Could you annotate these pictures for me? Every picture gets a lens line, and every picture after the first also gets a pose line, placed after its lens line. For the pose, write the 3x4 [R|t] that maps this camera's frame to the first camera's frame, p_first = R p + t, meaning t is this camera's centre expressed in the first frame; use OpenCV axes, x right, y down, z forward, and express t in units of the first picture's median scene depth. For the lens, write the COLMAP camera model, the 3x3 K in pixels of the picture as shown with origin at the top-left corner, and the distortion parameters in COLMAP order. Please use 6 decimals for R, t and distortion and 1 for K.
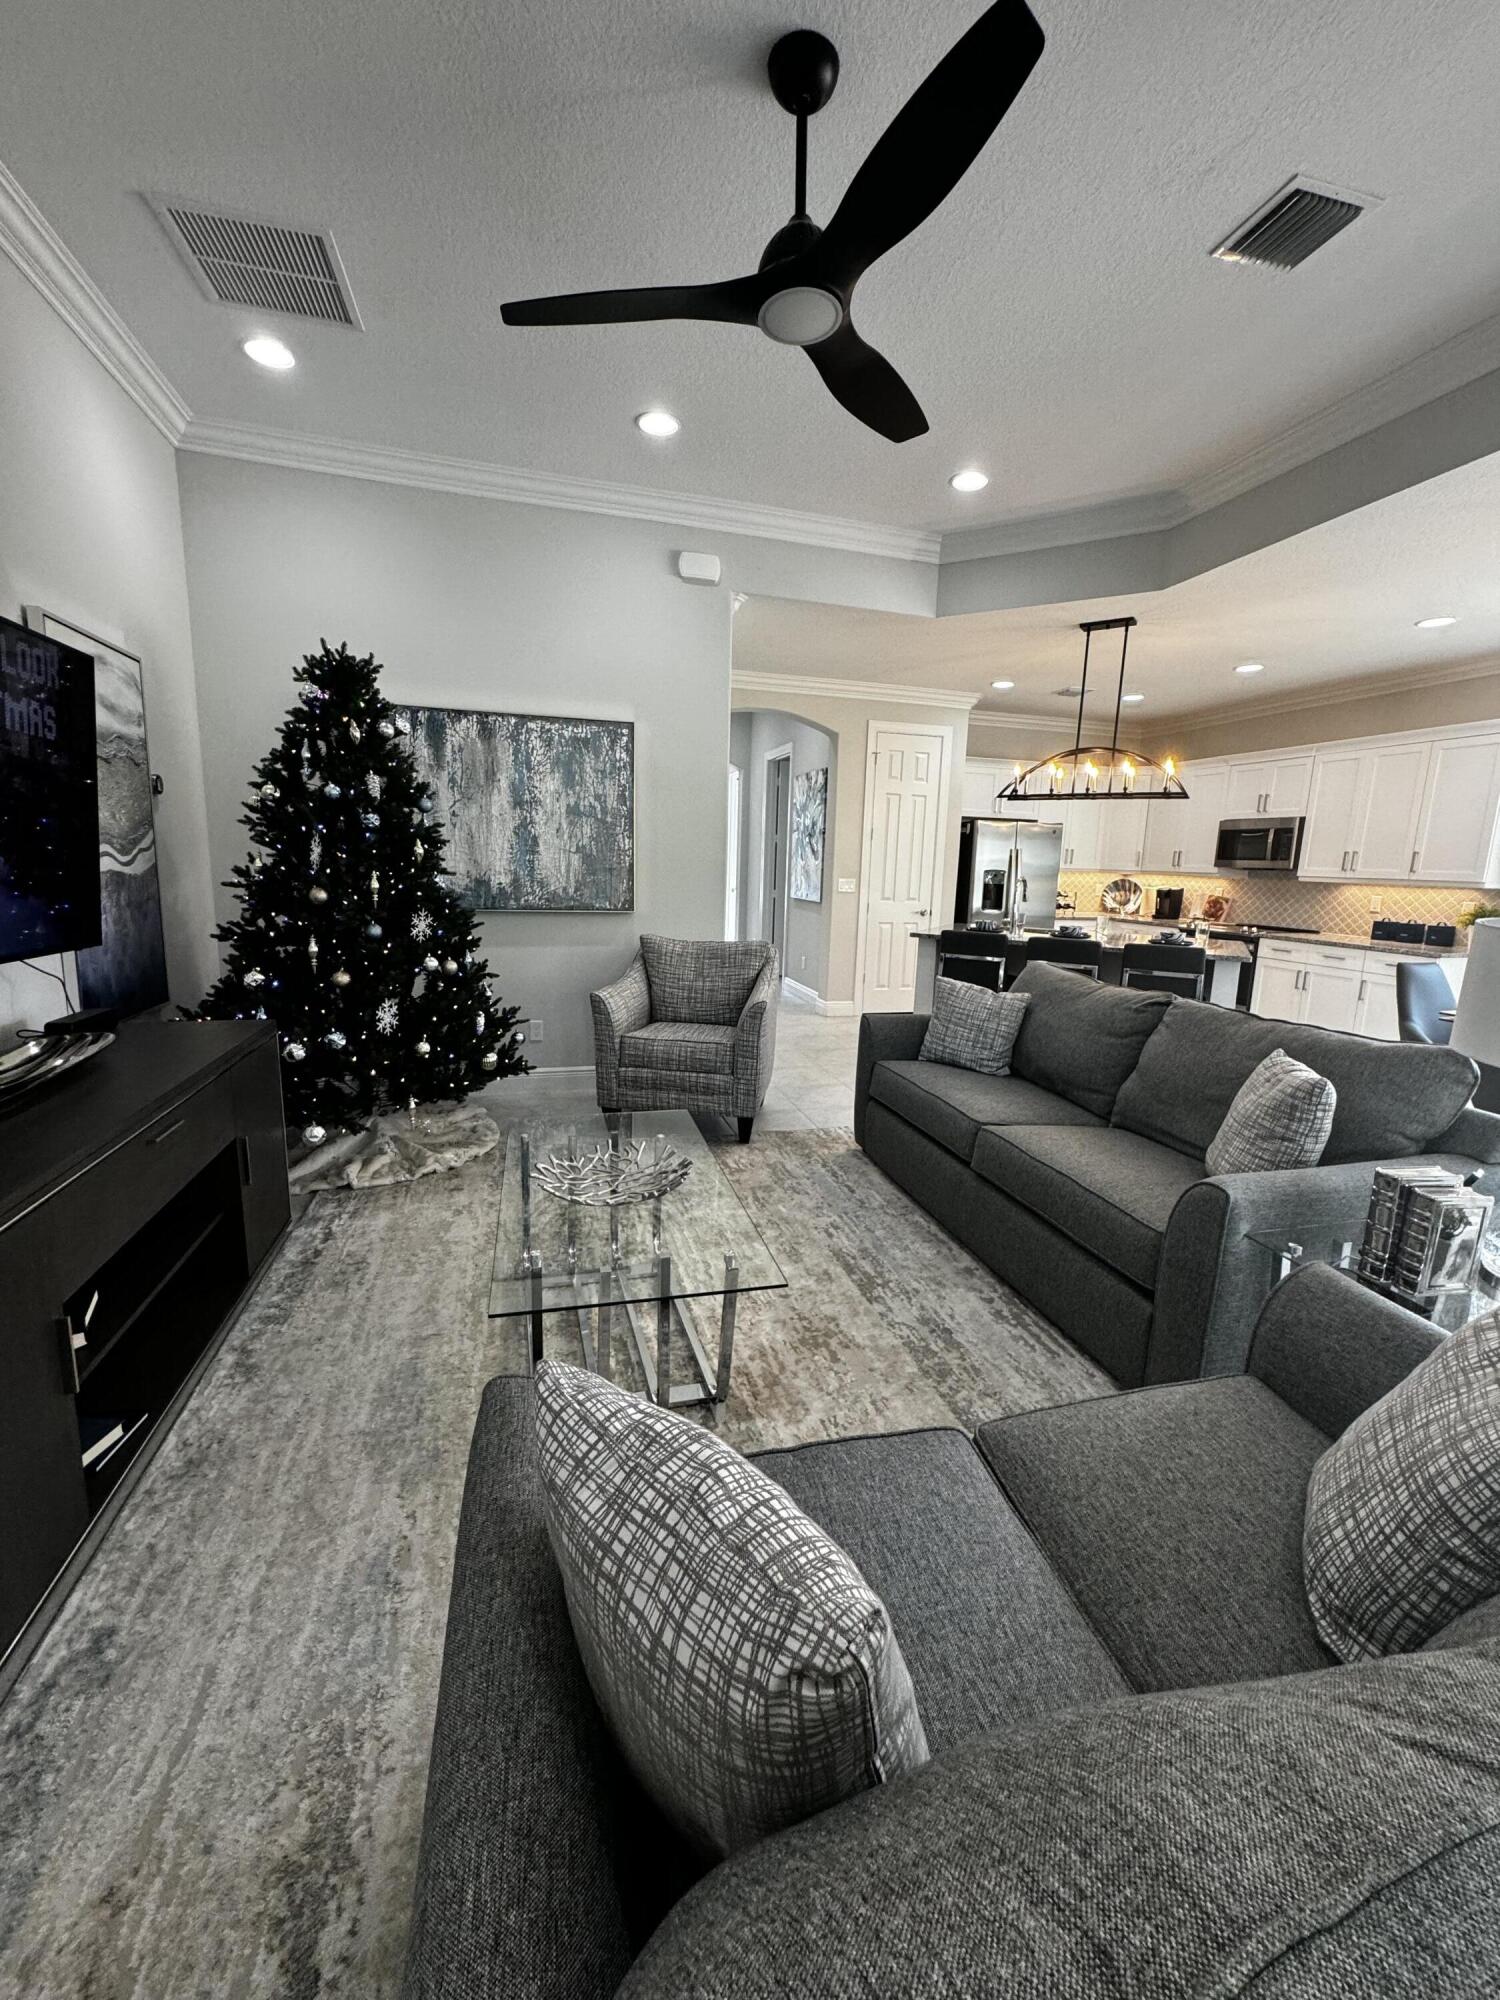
lens RADIAL K [[798.8, 0, 751.6], [0, 798.8, 1000.3], [0, 0, 1]] dist [-0.002277, 0.000756]
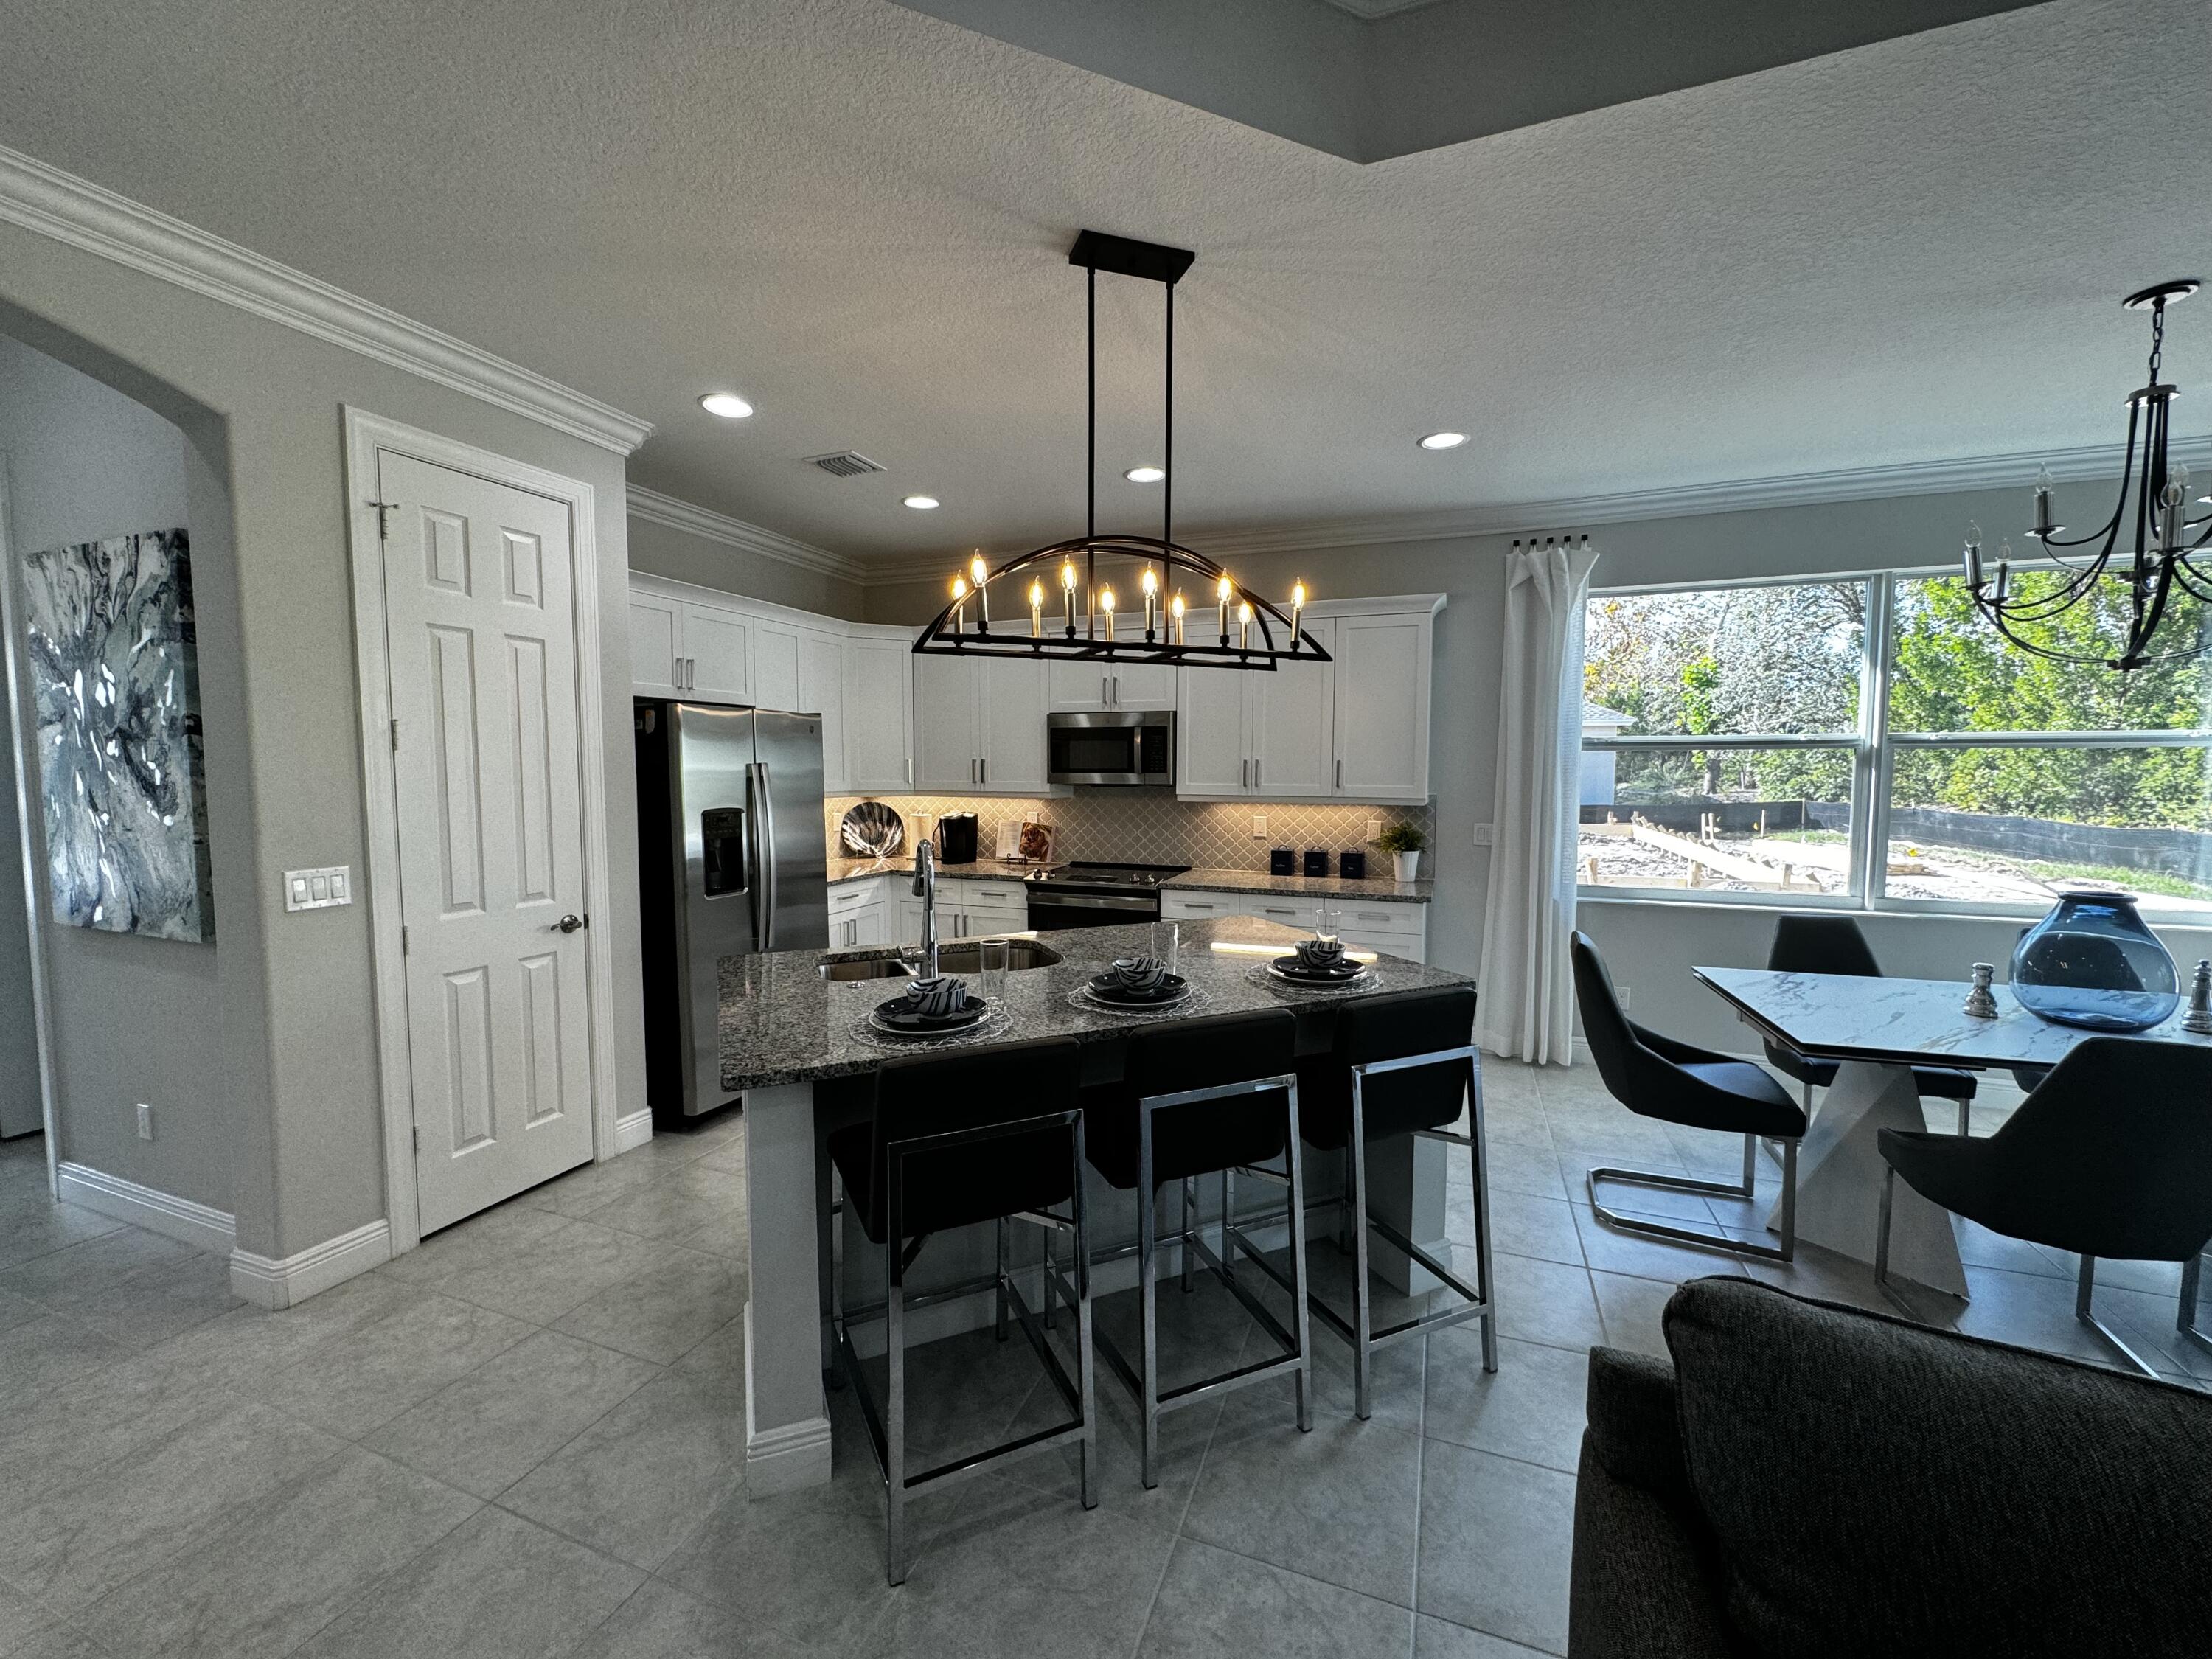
lens RADIAL K [[883.5, 0, 1108.6], [0, 883.5, 825.4], [0, 0, 1]] dist [-0.002277, 0.000756]
pose [[0.598346, -0.082221, 0.797008, 0.042121], [0.155106, 0.987791, -0.014542, -0.183395], [-0.786082, 0.132322, 0.603793, 0.841367]]
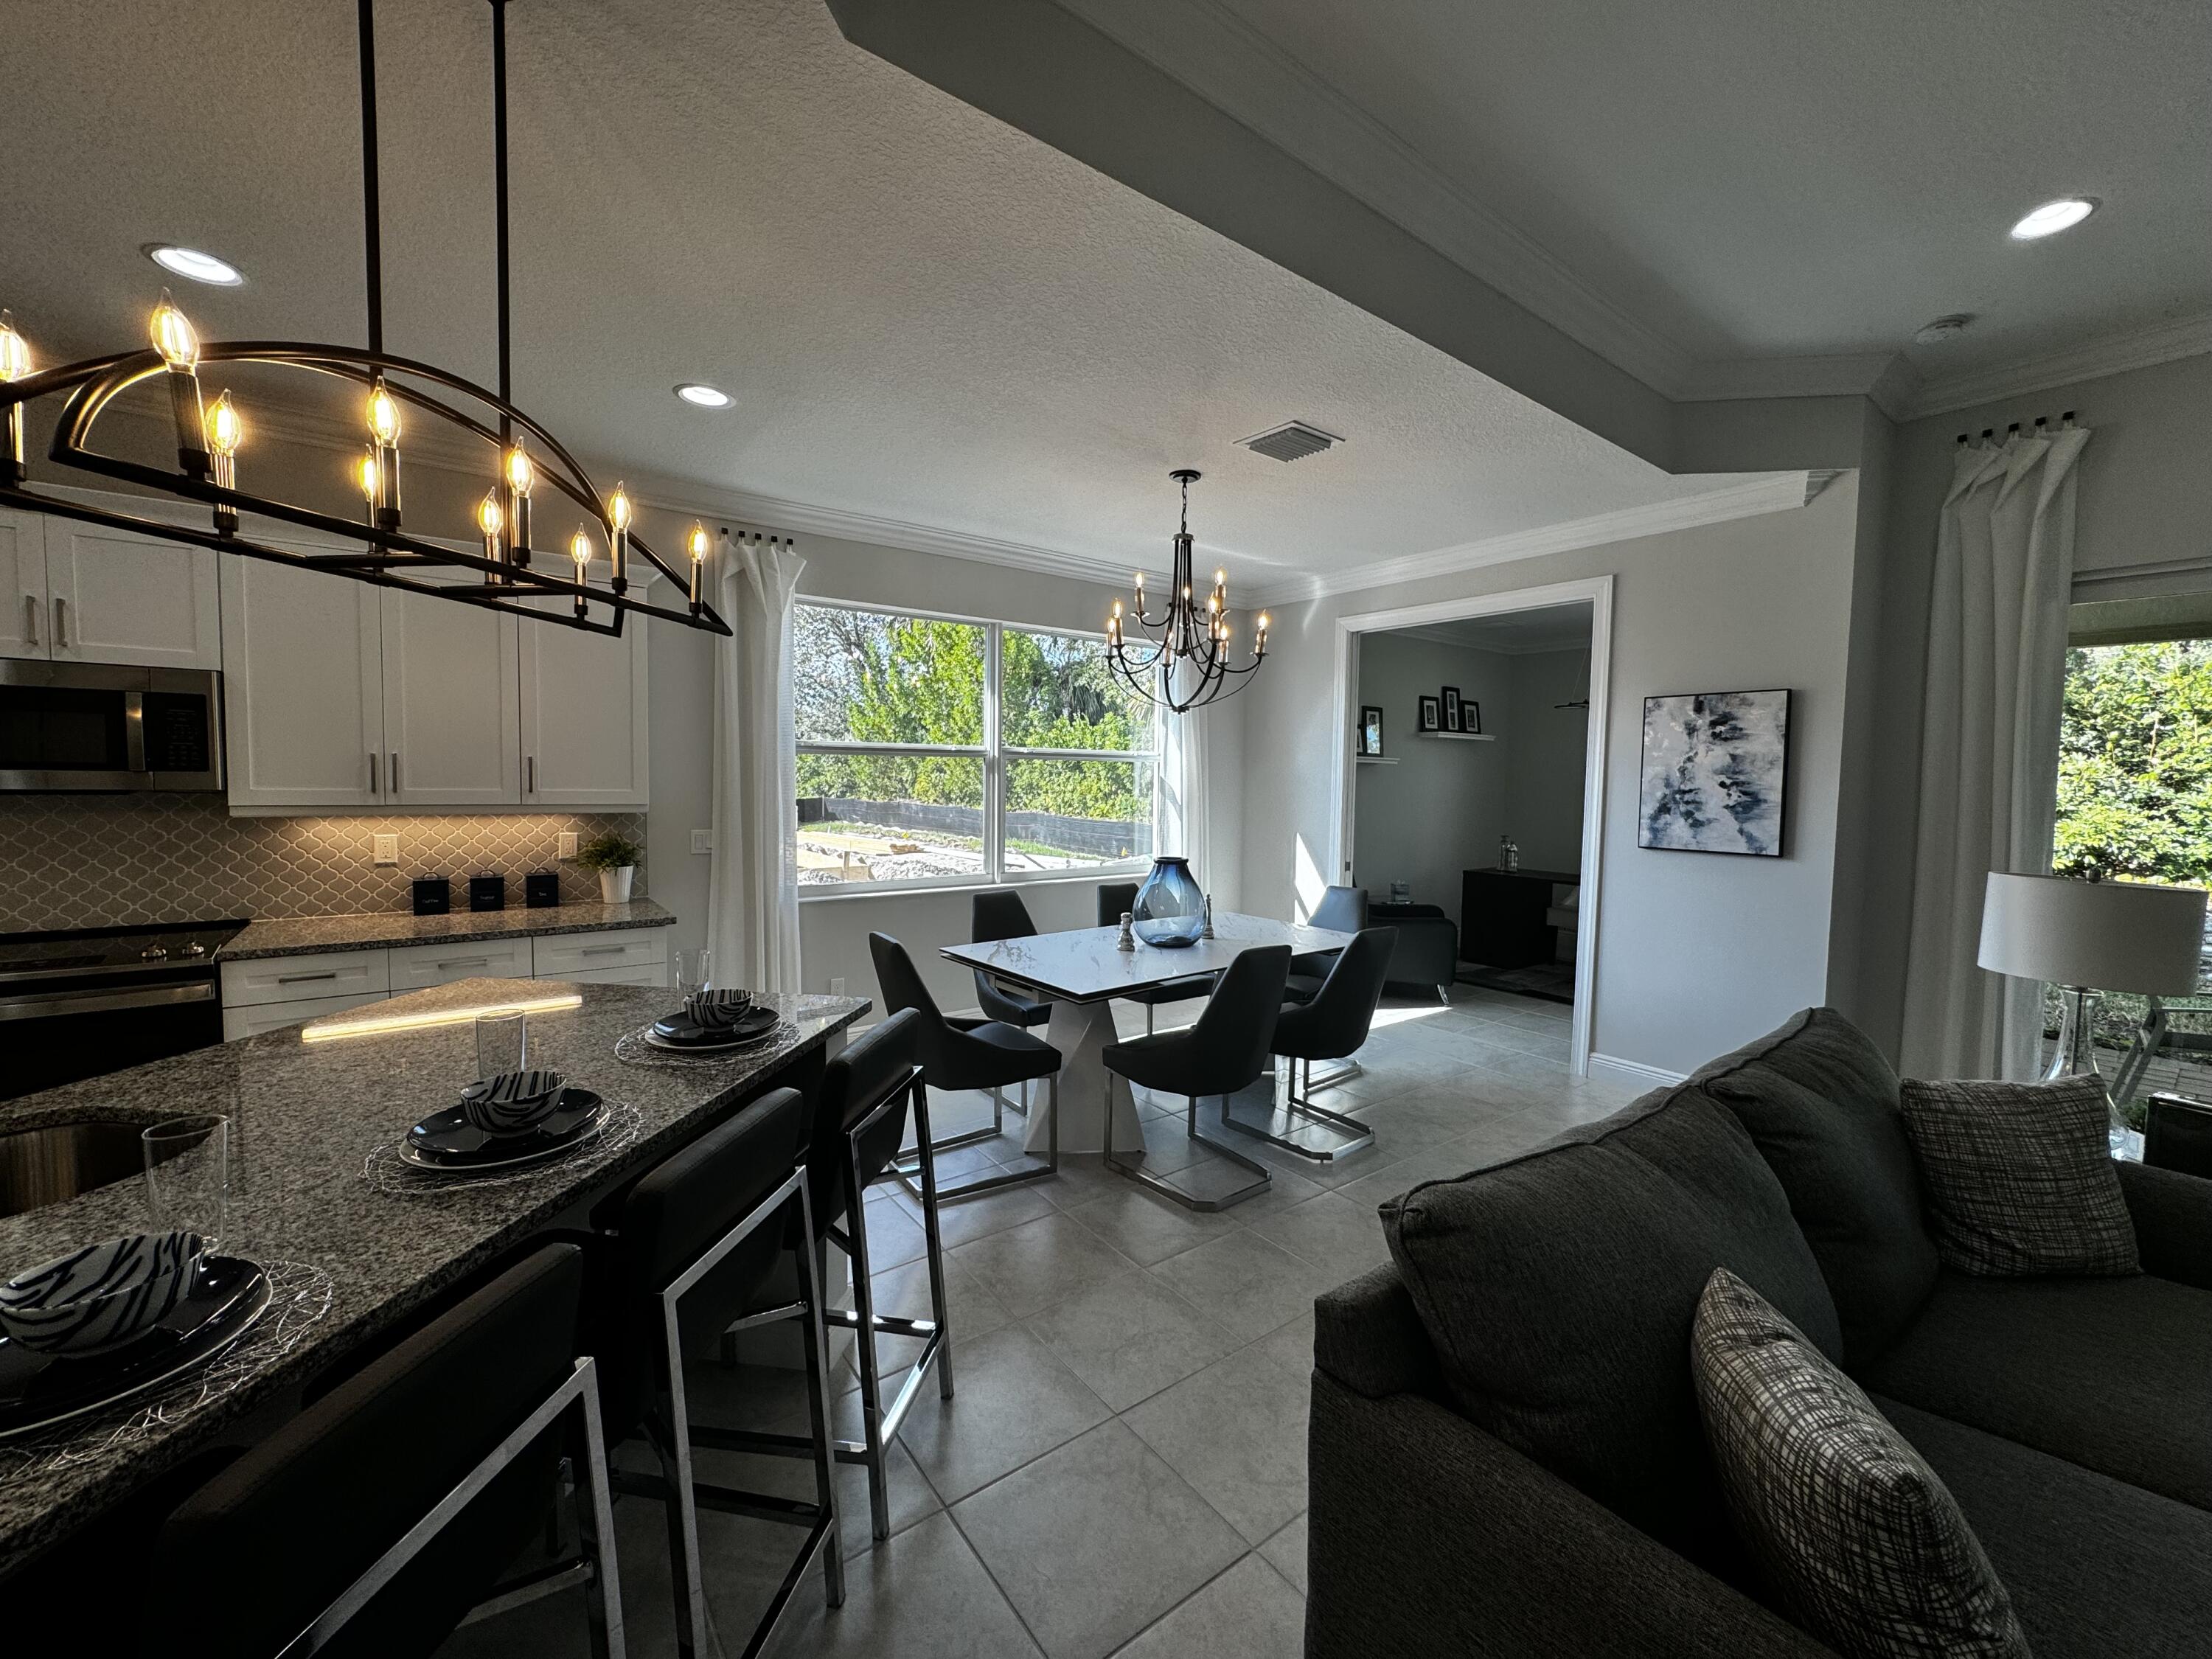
lens RADIAL K [[883.5, 0, 1110.5], [0, 883.5, 824.7], [0, 0, 1]] dist [-0.002277, 0.000756]
pose [[-0.361272, -0.088926, 0.928211, 0.091976], [0.135190, 0.979930, 0.146498, -0.218357], [-0.922608, 0.178410, -0.341999, 1.043402]]
